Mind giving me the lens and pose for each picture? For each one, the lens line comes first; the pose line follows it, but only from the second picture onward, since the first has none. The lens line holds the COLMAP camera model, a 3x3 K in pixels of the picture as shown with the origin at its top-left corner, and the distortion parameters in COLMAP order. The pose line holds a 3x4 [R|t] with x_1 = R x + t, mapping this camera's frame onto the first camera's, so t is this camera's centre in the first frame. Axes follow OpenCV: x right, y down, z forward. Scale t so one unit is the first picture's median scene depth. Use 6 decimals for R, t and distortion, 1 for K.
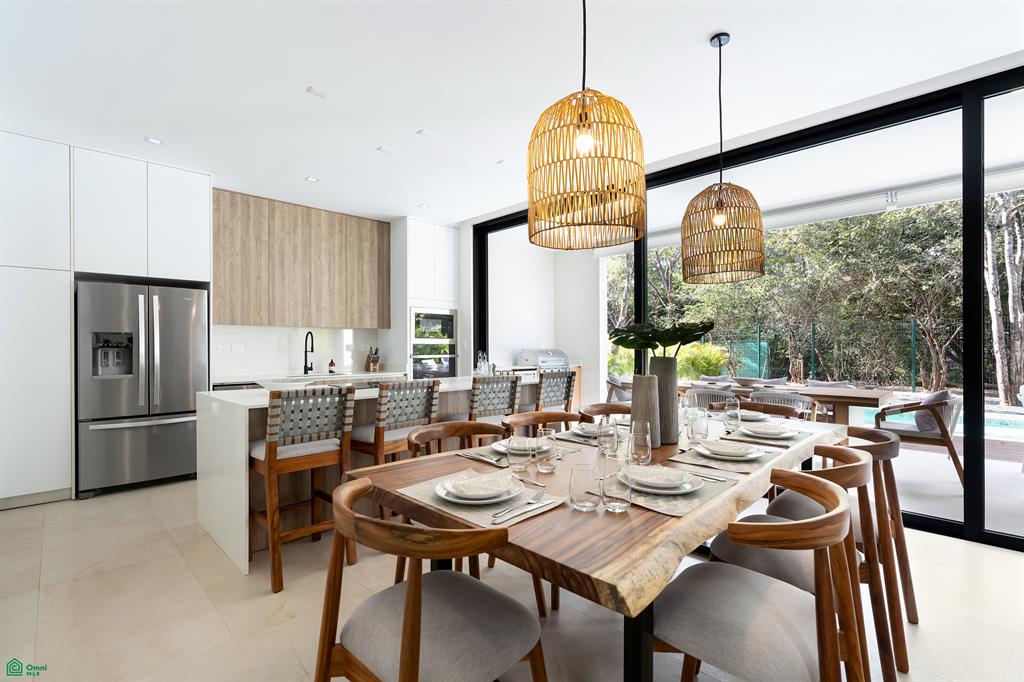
lens RADIAL K [[468.7, 0, 508.8], [0, 468.7, 345.4], [0, 0, 1]] dist [-0.000401, 0.000058]
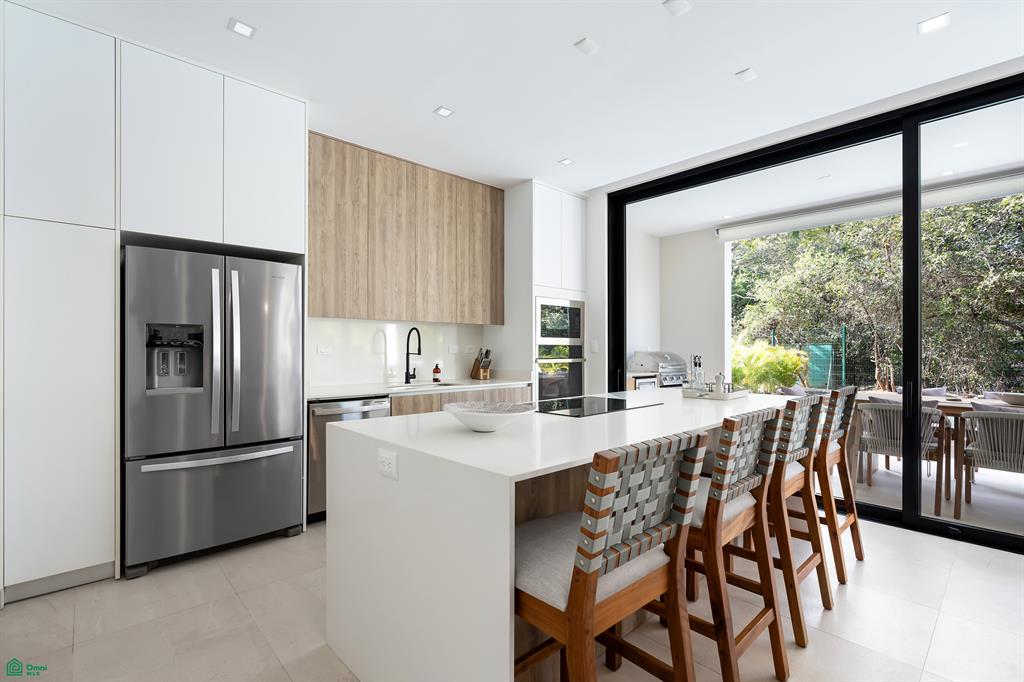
lens RADIAL K [[468.2, 0, 512.1], [0, 468.2, 347.0], [0, 0, 1]] dist [-0.002863, 0.000404]
pose [[0.999640, 0.004723, -0.026421, -0.252542], [-0.004746, 0.999988, -0.000800, 0.002059], [0.026417, 0.000925, 0.999651, 0.252153]]
